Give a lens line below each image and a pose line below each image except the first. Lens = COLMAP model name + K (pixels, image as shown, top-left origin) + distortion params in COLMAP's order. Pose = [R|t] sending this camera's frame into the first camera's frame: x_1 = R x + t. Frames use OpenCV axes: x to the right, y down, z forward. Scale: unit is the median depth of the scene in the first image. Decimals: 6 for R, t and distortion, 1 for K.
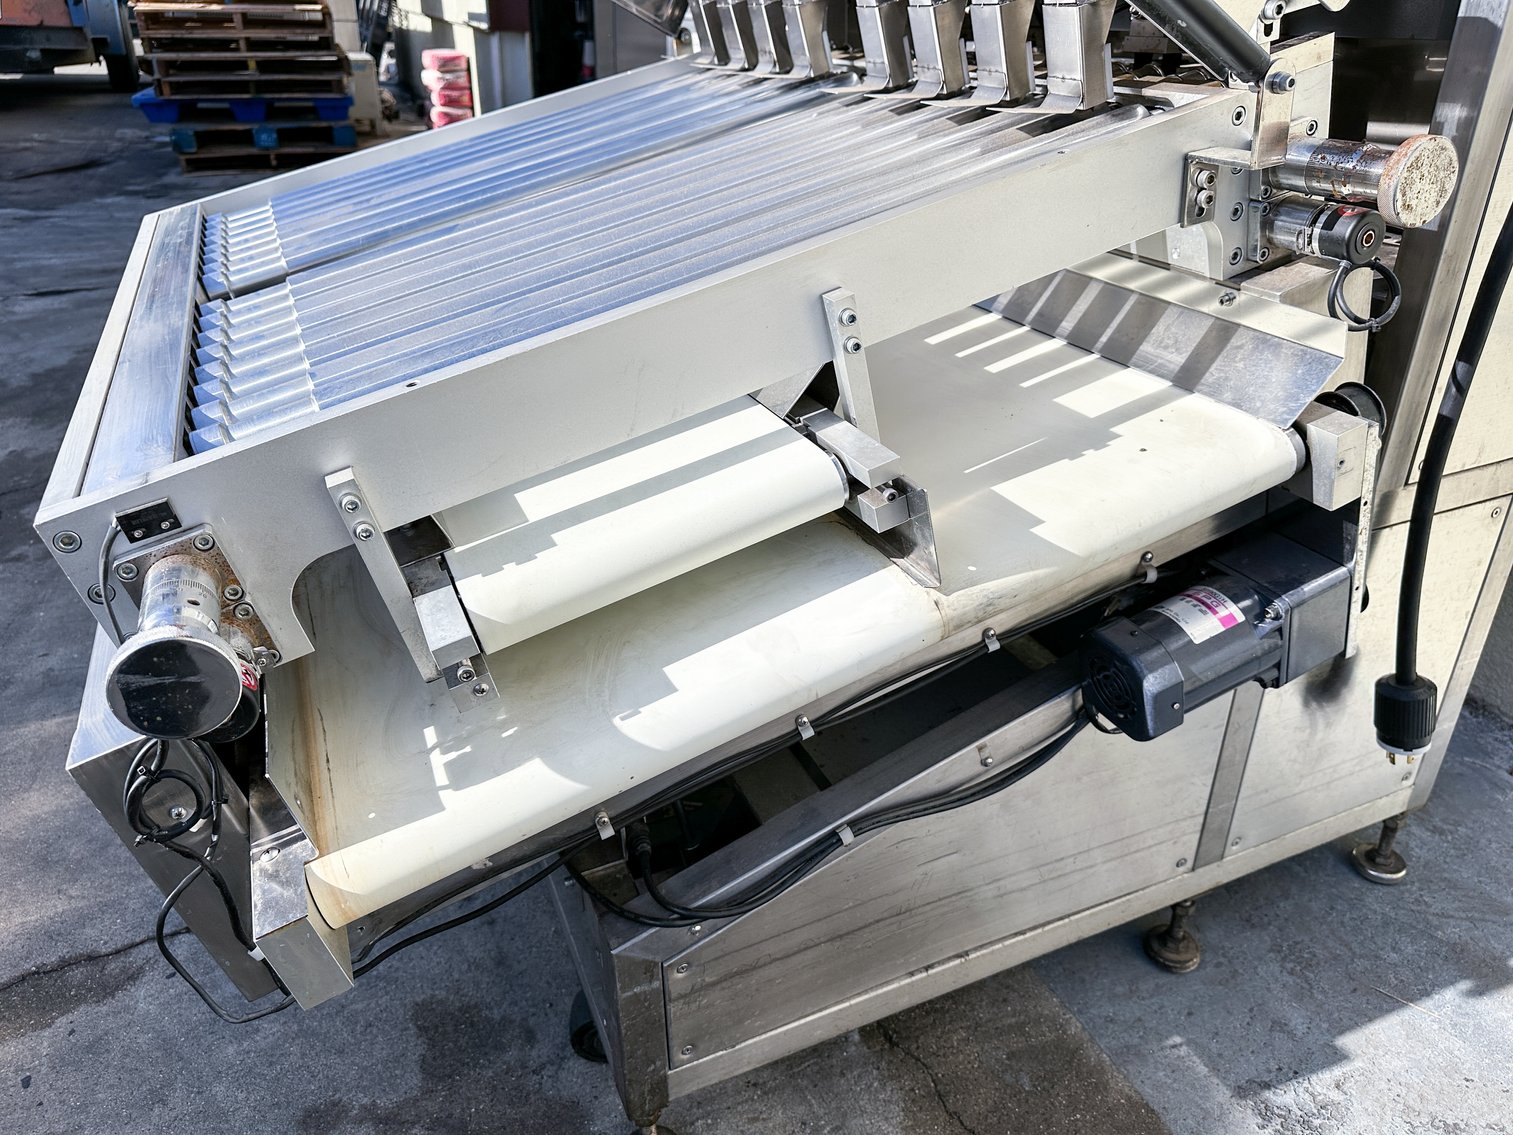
lens RADIAL K [[1059.9, 0, 758.4], [0, 1059.9, 576.0], [0, 0, 1]] dist [0.000464, -0.008556]
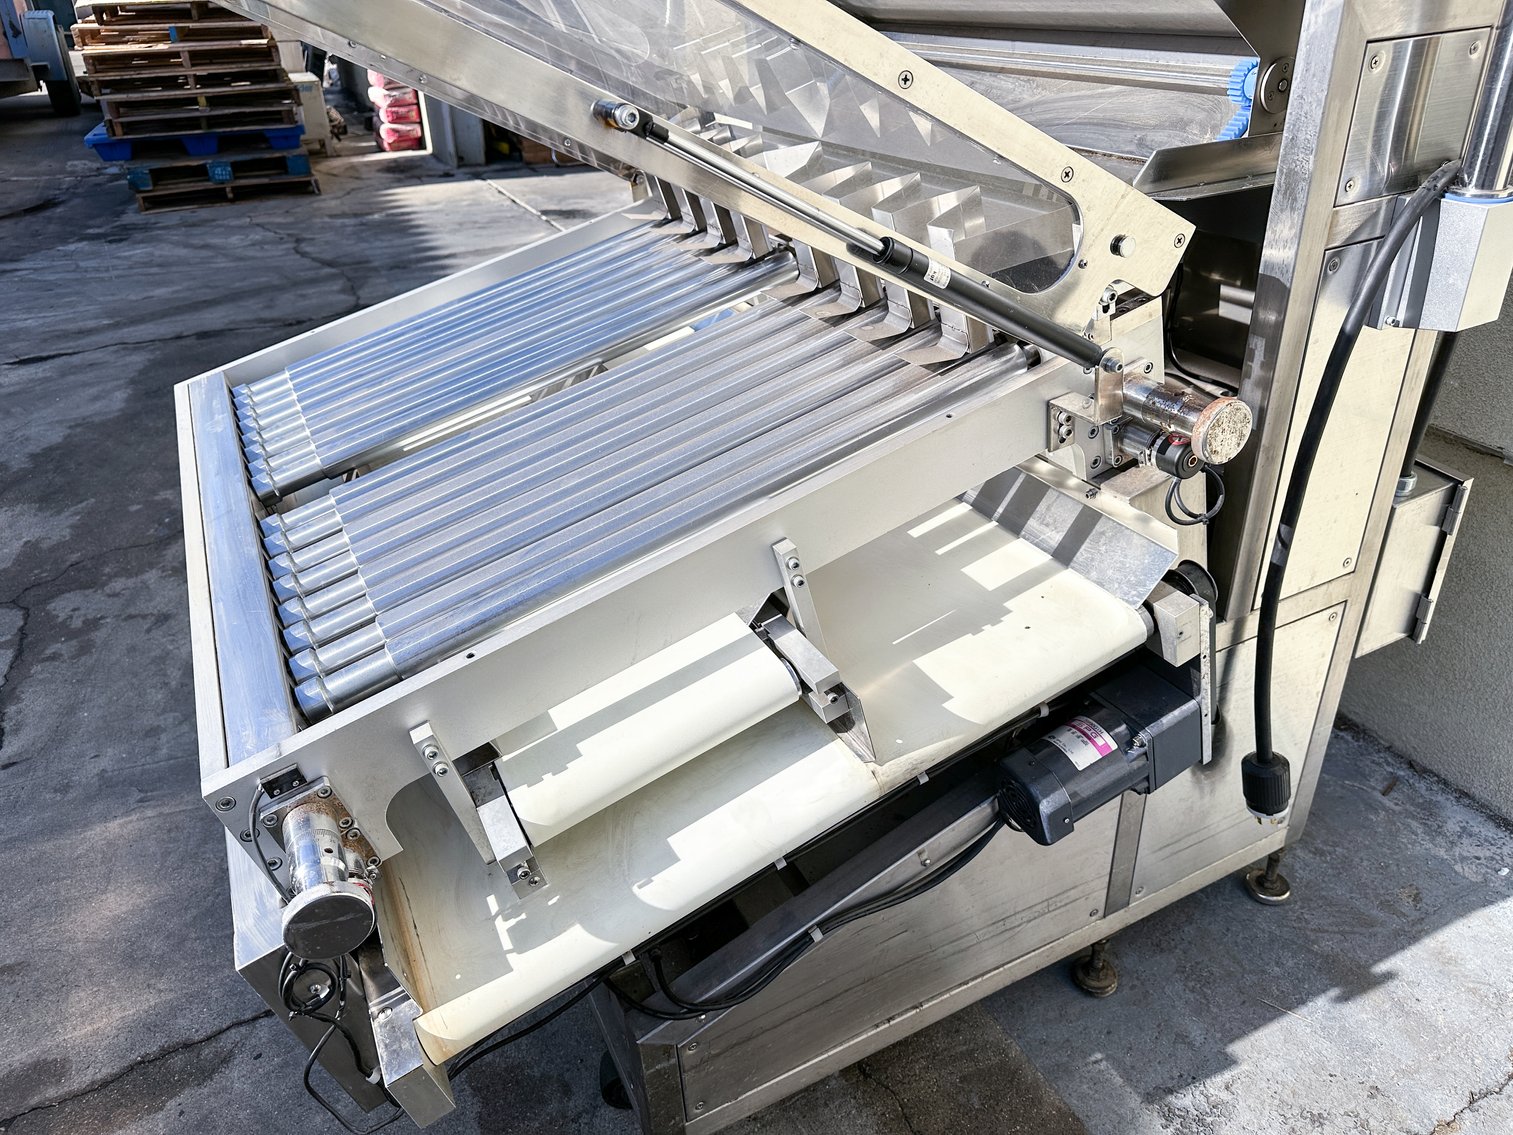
lens RADIAL K [[1056.9, 0, 753.8], [0, 1056.9, 563.2], [0, 0, 1]] dist [0.001163, -0.006165]
pose [[0.998048, -0.058003, 0.023159, 0.003736], [0.057477, 0.998088, 0.022752, -0.168833], [-0.024435, -0.021376, 0.999473, -0.183607]]
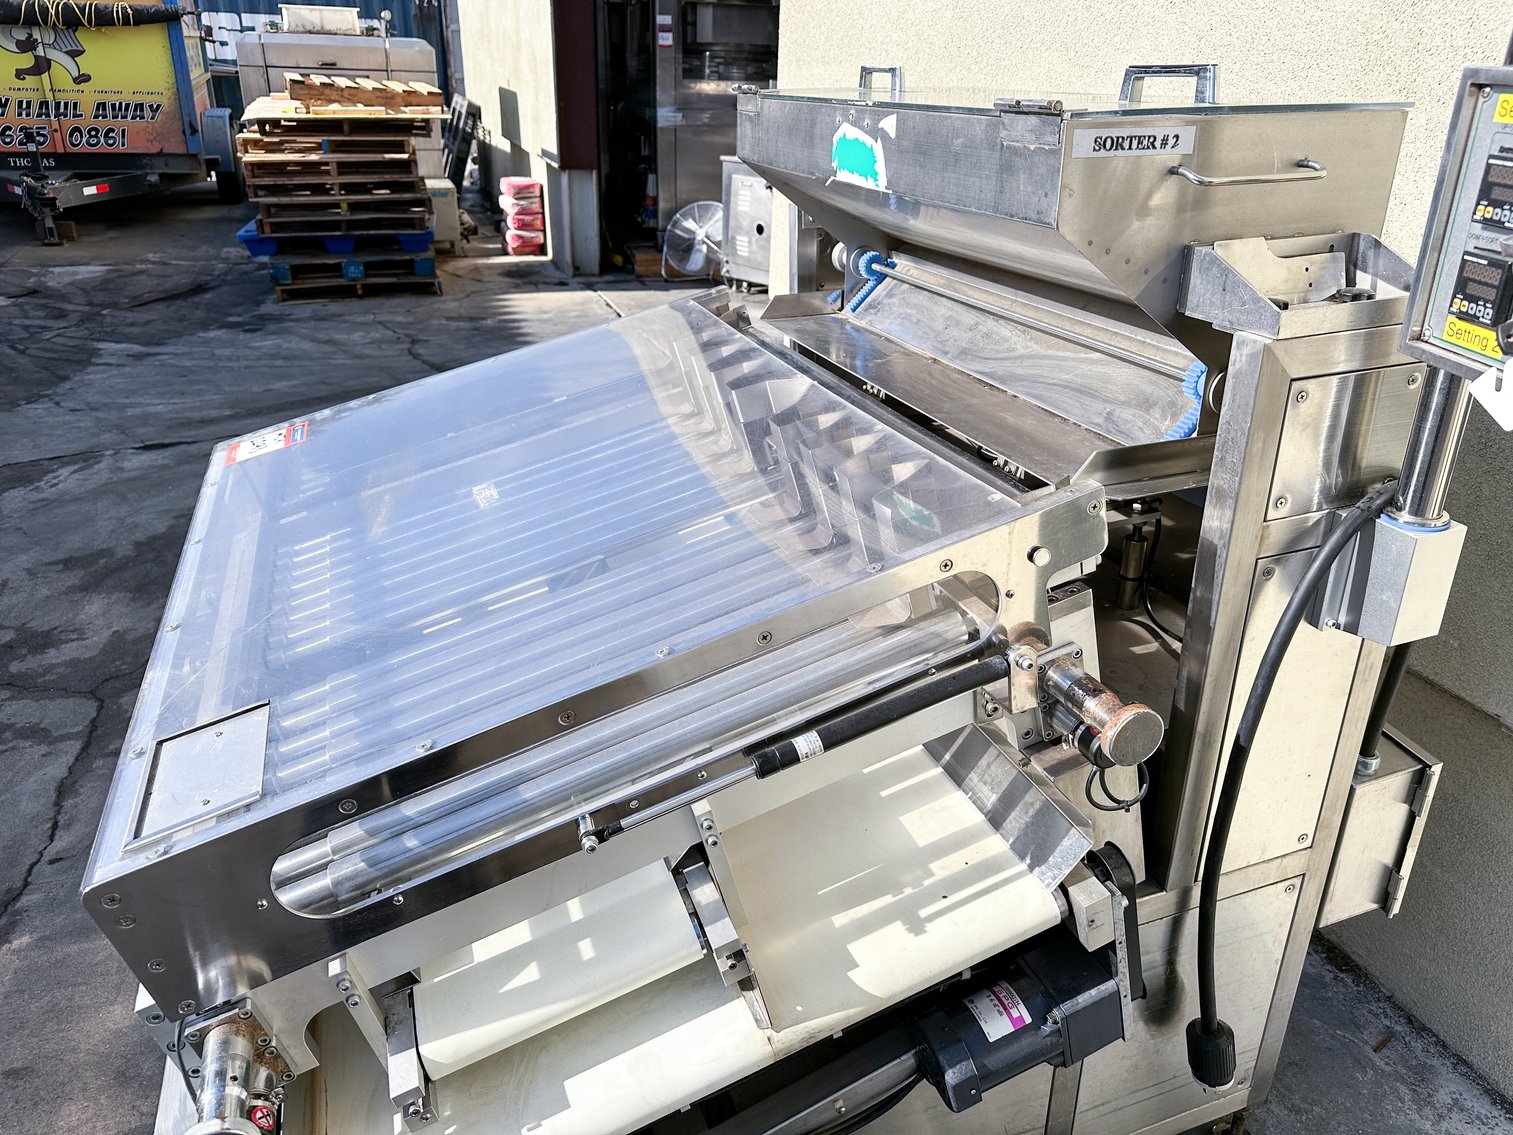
lens RADIAL K [[1053.5, 0, 756.5], [0, 1053.5, 567.5], [0, 0, 1]] dist [0.007495, -0.012989]
pose [[0.997743, 0.023180, -0.063028, 0.139701], [-0.026599, 0.998189, -0.053949, -0.310737], [0.061663, 0.055504, 0.996553, -0.235886]]
